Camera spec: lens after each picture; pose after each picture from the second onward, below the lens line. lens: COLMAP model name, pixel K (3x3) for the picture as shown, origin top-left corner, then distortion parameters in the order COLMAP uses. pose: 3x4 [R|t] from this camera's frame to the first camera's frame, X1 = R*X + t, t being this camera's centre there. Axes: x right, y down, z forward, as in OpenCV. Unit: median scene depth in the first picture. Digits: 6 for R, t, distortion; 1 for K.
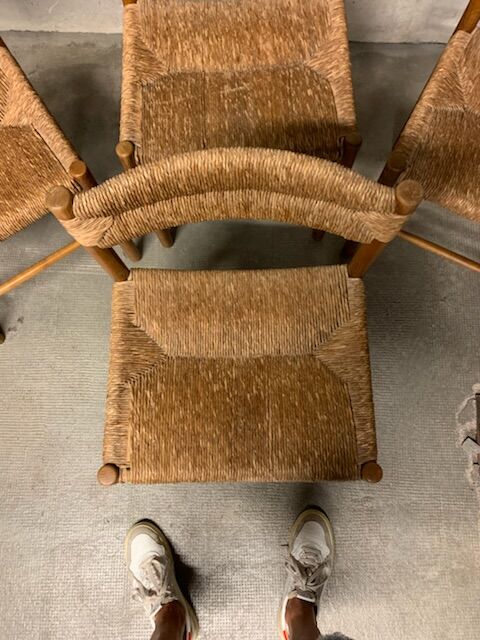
lens RADIAL K [[497.7, 0, 241.6], [0, 497.7, 318.3], [0, 0, 1]] dist [0.027003, -0.020091]
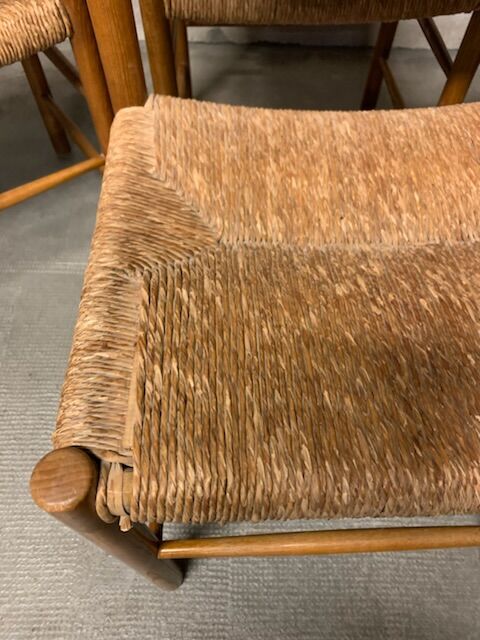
lens RADIAL K [[497.7, 0, 238.0], [0, 497.7, 321.1], [0, 0, 1]] dist [0.027003, -0.020091]
pose [[0.999735, -0.011241, 0.020079, -0.151173], [0.017326, 0.941948, -0.335312, 0.311323], [-0.015144, 0.335572, 0.941893, 0.620966]]
